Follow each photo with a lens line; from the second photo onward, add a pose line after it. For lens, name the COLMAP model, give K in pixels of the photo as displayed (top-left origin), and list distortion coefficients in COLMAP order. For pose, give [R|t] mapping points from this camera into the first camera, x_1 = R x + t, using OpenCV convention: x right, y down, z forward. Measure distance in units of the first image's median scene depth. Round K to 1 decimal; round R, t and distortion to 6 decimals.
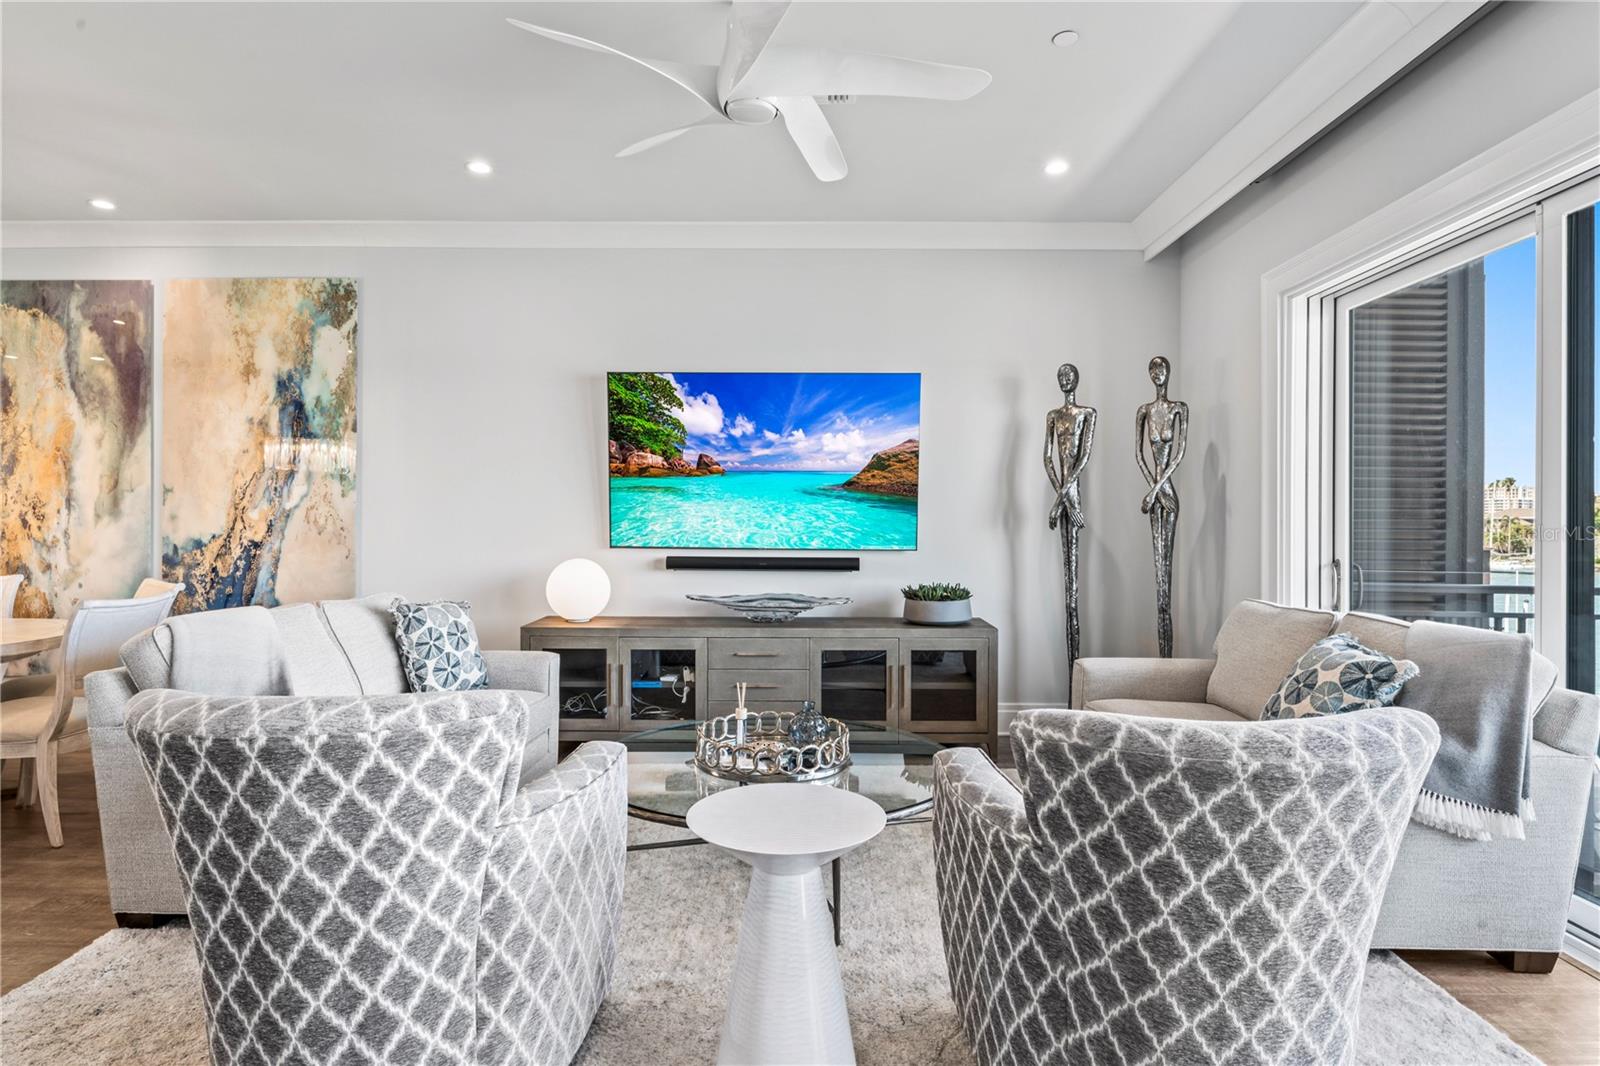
lens RADIAL K [[824.6, 0, 802.9], [0, 824.6, 527.8], [0, 0, 1]] dist [-0.002842, -0.003524]
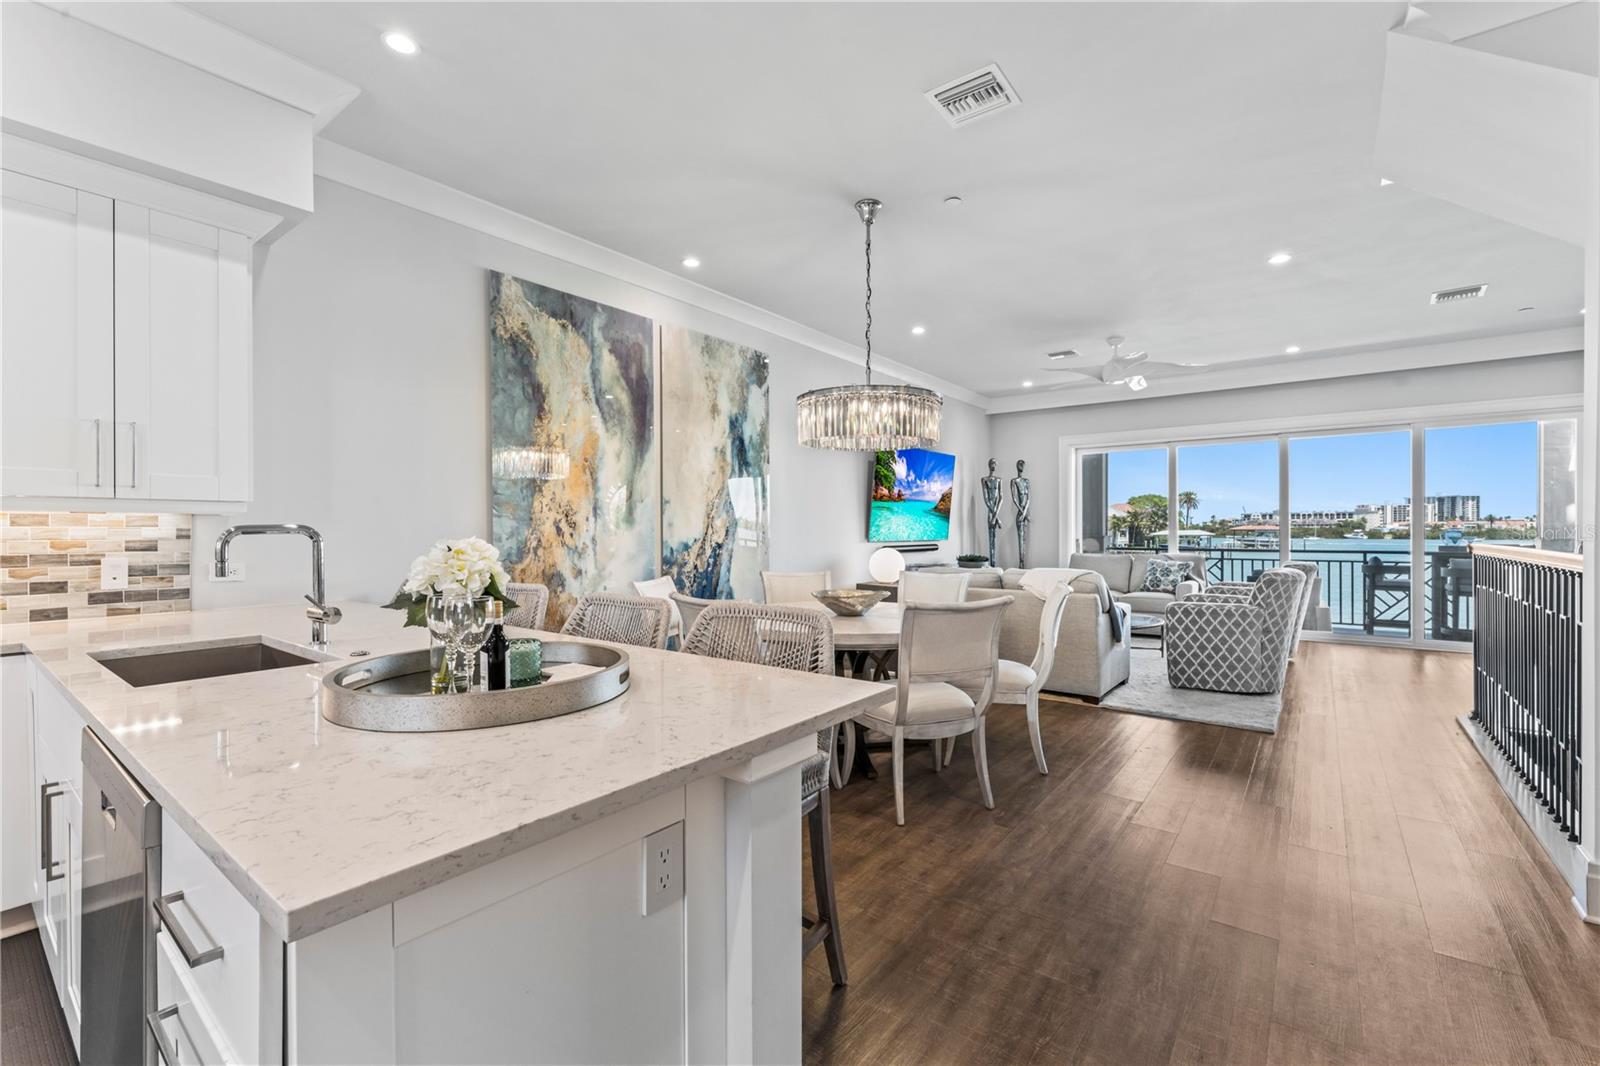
lens RADIAL K [[662.1, 0, 815.6], [0, 662.1, 532.9], [0, 0, 1]] dist [-0.021132, 0.004423]
pose [[0.600358, -0.011640, 0.799646, -1.415834], [0.007205, 0.999932, 0.009146, -0.008164], [-0.799699, 0.000270, 0.600402, 0.261398]]
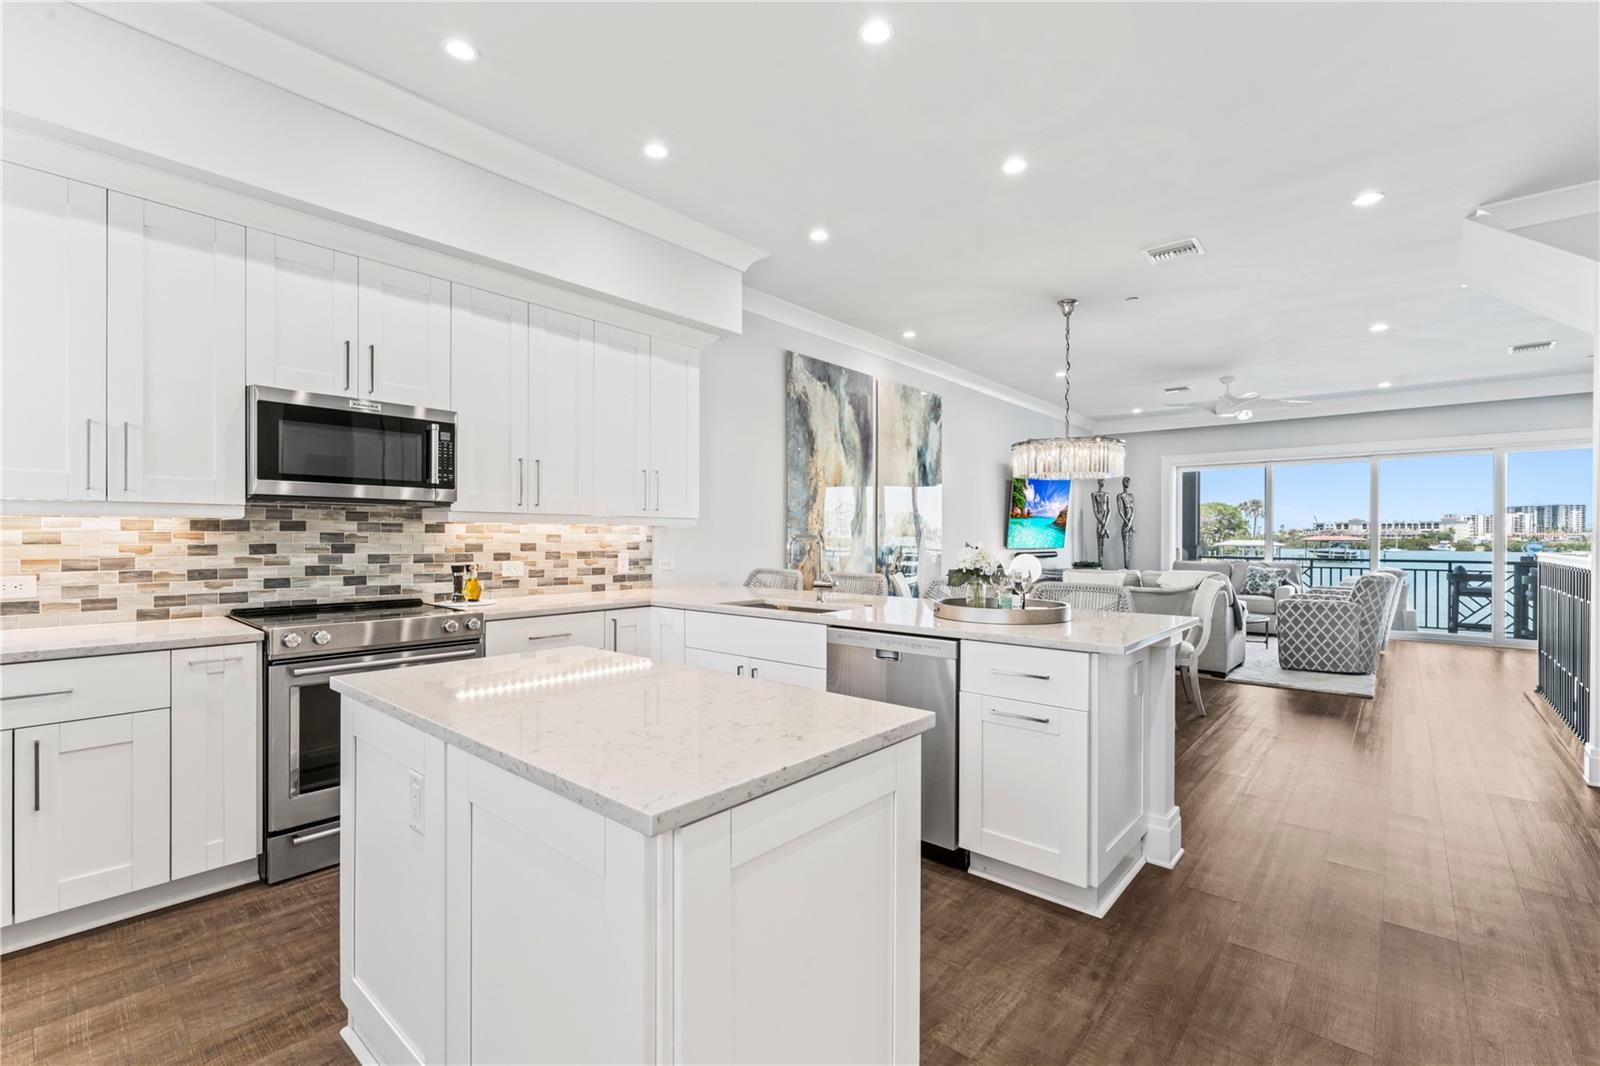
lens RADIAL K [[662.1, 0, 812.9], [0, 662.1, 544.3], [0, 0, 1]] dist [-0.021132, 0.004423]
pose [[0.660417, -0.012219, 0.750800, -1.799534], [-0.001340, 0.999847, 0.017450, -0.014373], [-0.750898, -0.012530, 0.660299, 0.279378]]
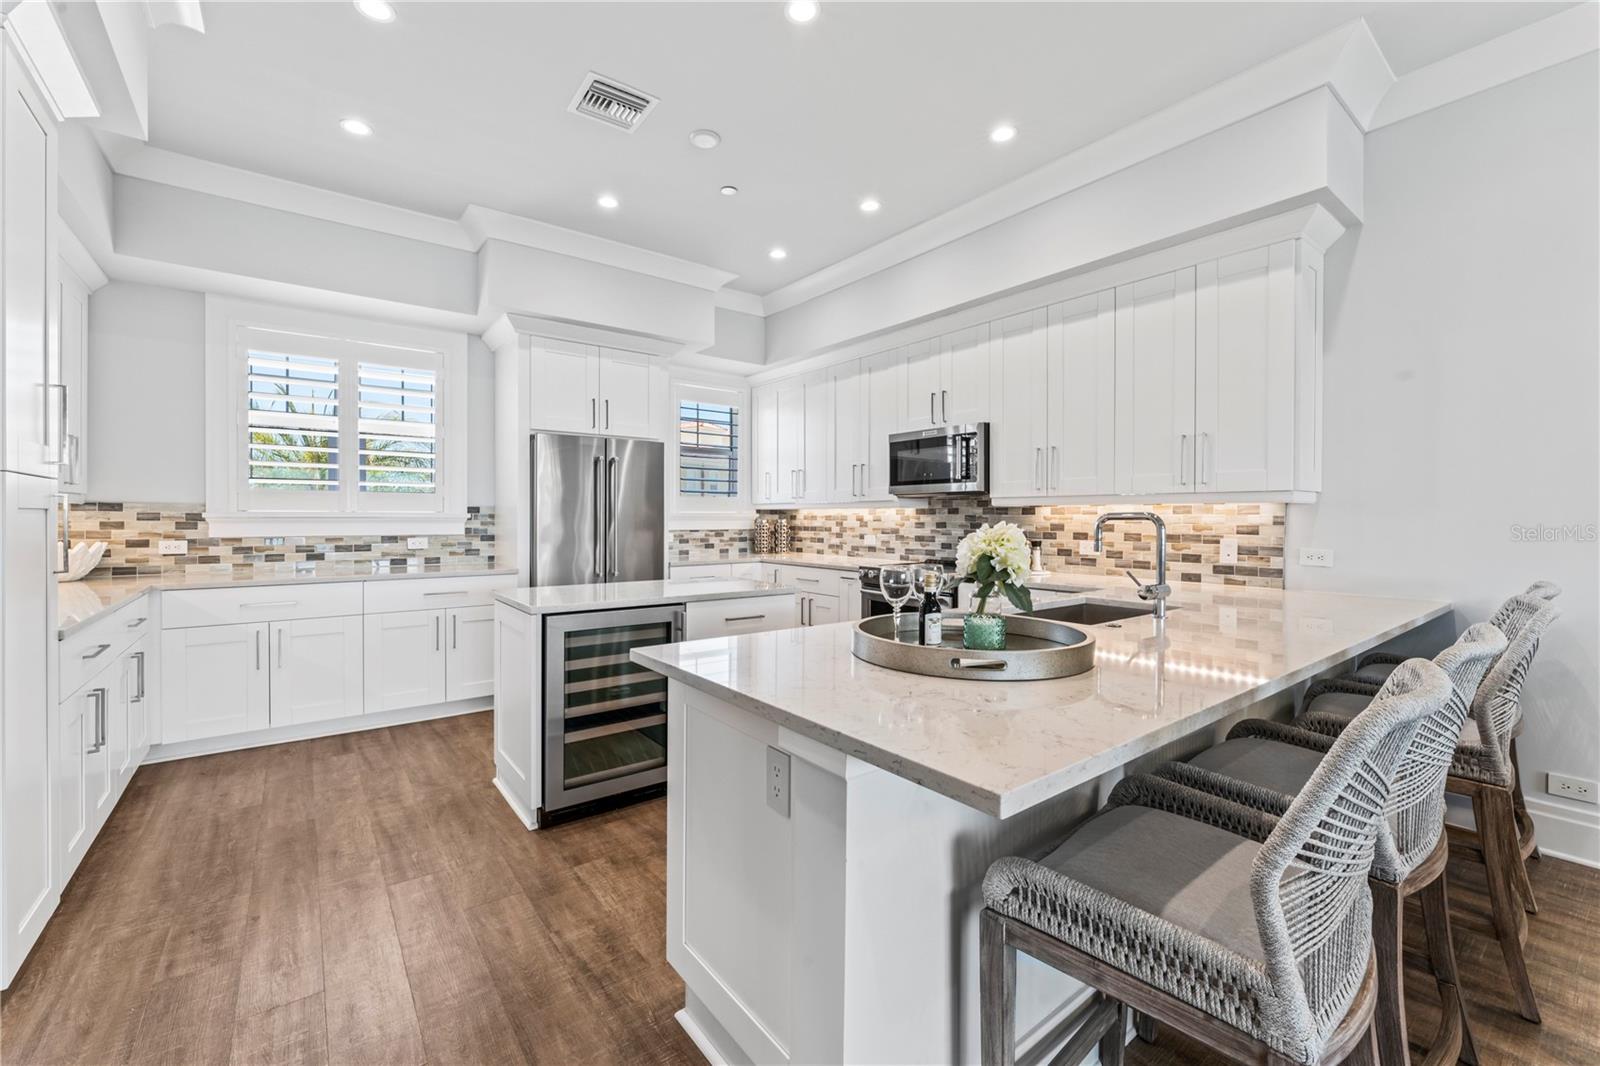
lens RADIAL K [[636.9, 0, 792.7], [0, 636.9, 522.9], [0, 0, 1]] dist [0.003688, 0.000150]
pose [[0.630938, 0.002466, -0.775829, -1.123096], [0.001072, 0.999991, 0.004050, -0.007063], [0.775833, -0.003387, 0.630930, 0.265308]]
